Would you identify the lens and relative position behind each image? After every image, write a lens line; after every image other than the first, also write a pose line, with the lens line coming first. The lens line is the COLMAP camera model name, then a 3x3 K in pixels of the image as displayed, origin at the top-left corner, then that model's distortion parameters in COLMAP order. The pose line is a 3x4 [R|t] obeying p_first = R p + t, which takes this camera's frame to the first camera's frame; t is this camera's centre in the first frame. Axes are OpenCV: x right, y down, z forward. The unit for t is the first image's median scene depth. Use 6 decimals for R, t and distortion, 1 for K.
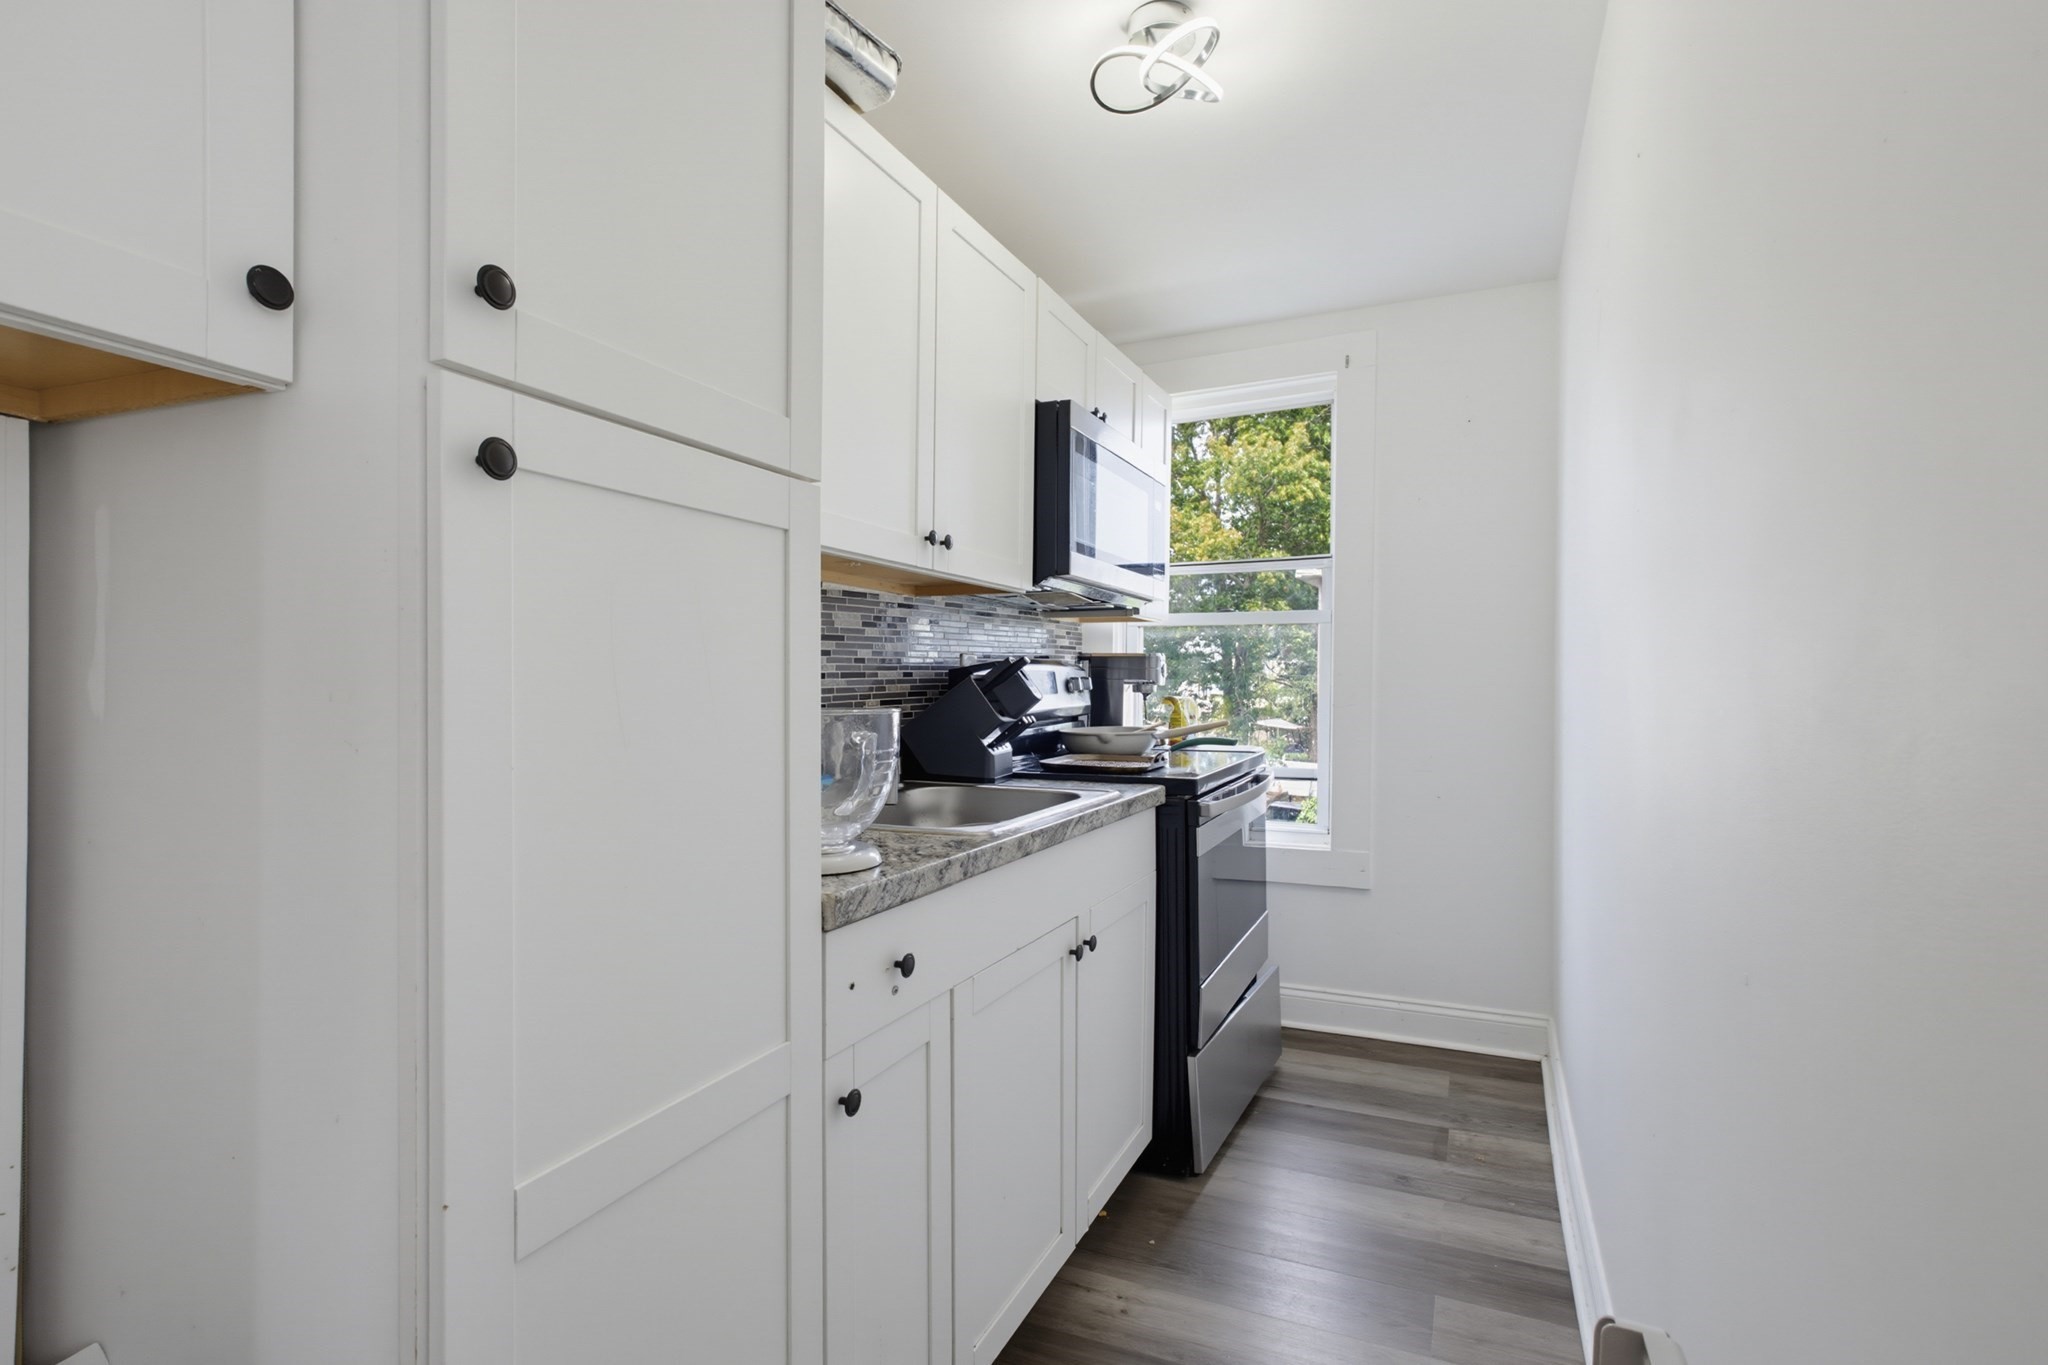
lens RADIAL K [[1027.3, 0, 1025.6], [0, 1027.3, 709.2], [0, 0, 1]] dist [-0.022033, 0.001312]
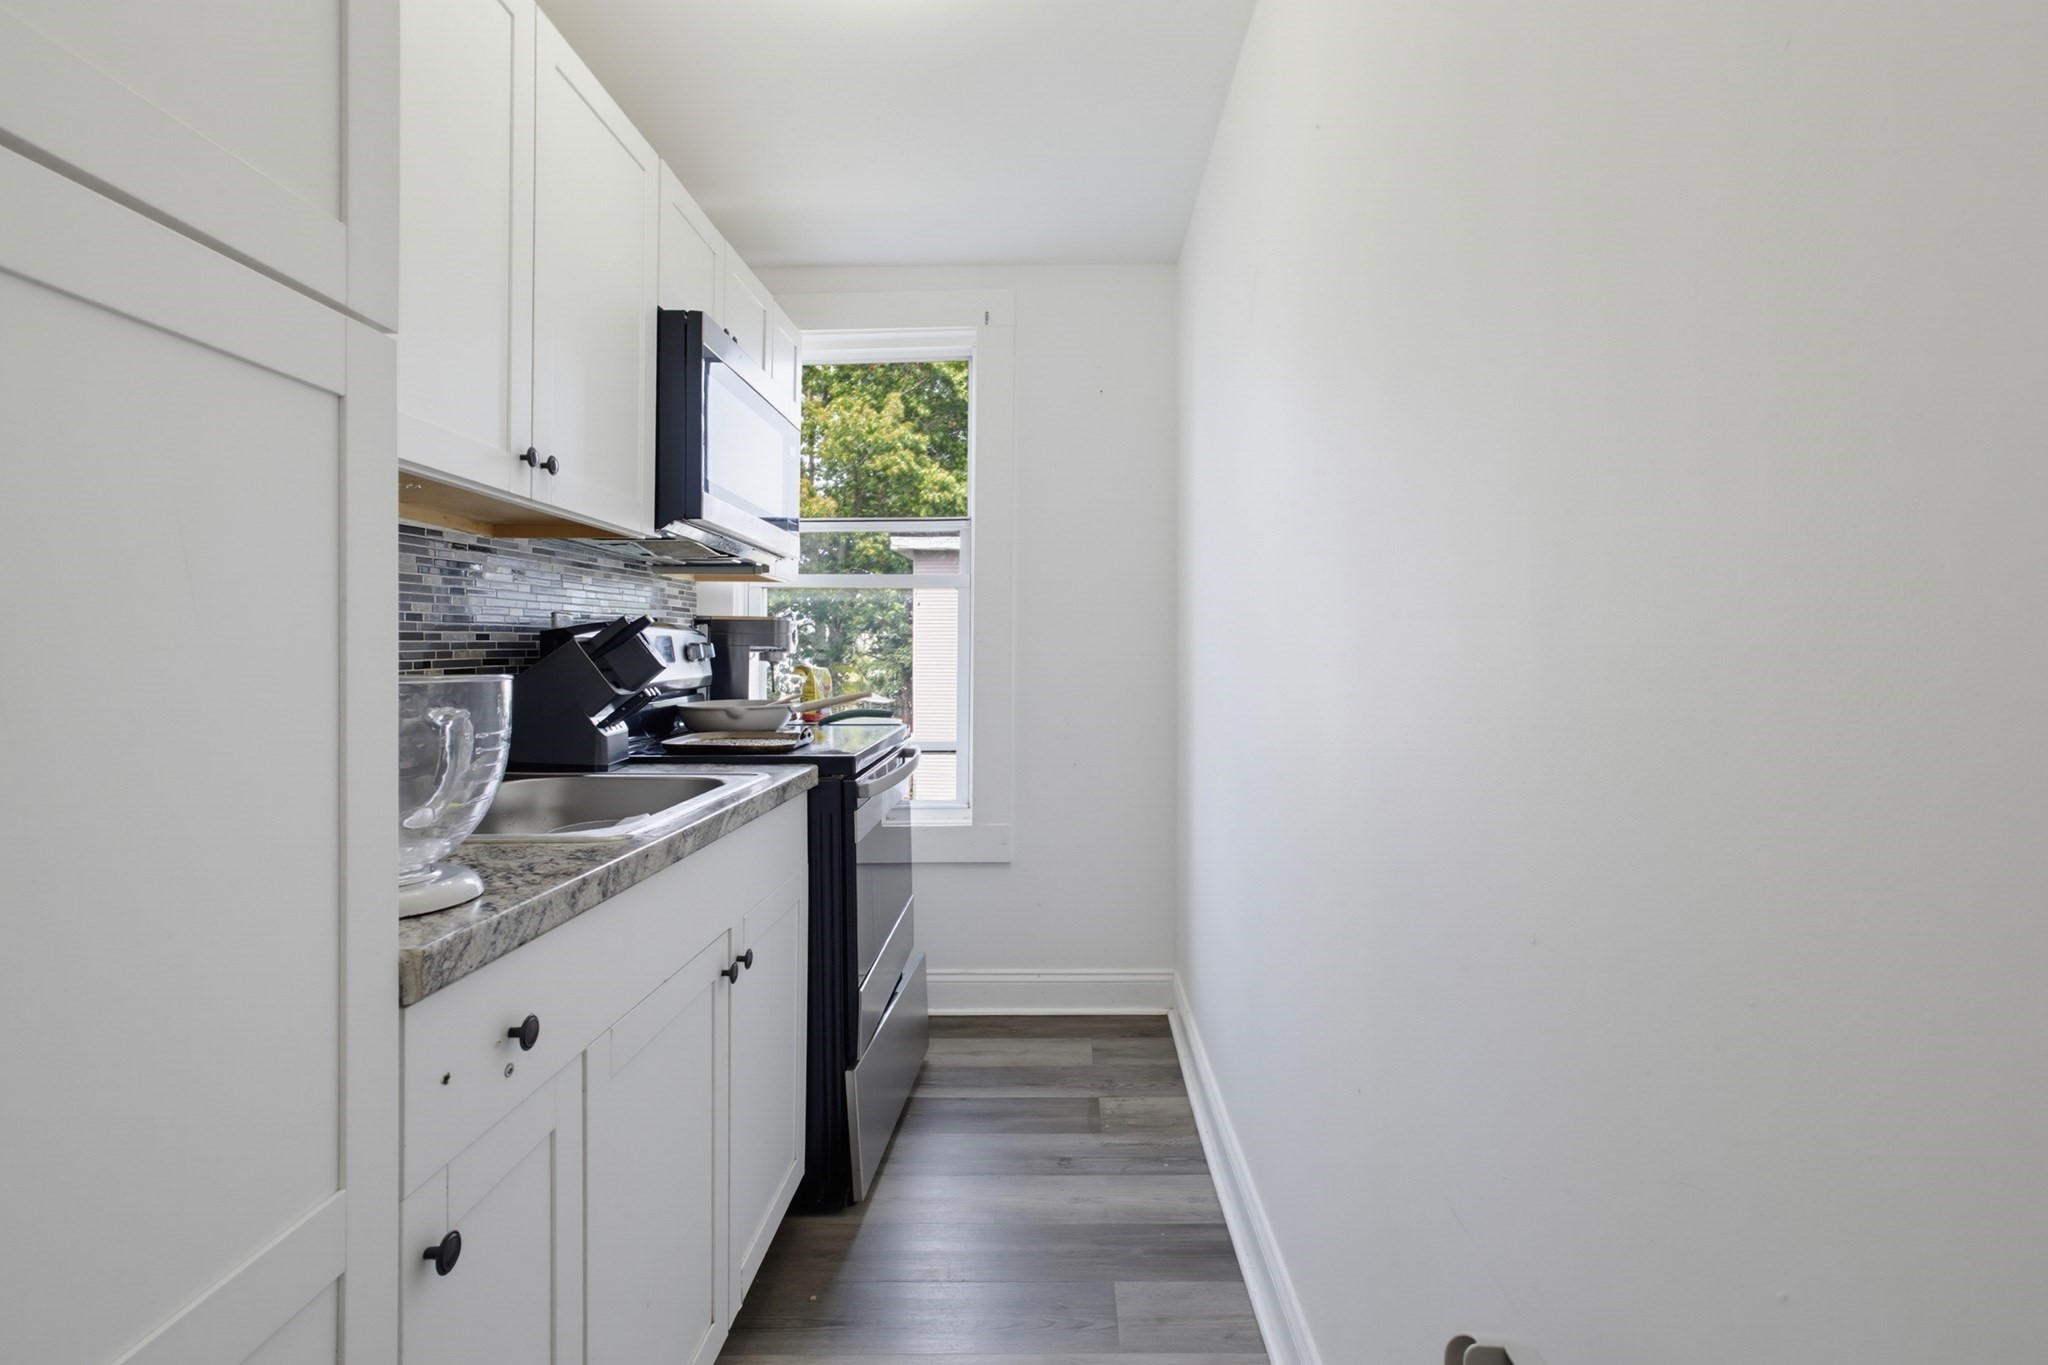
lens RADIAL K [[1019.0, 0, 1033.8], [0, 1019.0, 665.7], [0, 0, 1]] dist [-0.022340, 0.022934]
pose [[0.909085, -0.006396, 0.416562, -0.055416], [0.014485, 0.999763, -0.016261, 0.006500], [-0.416360, 0.020817, 0.908962, 0.128356]]
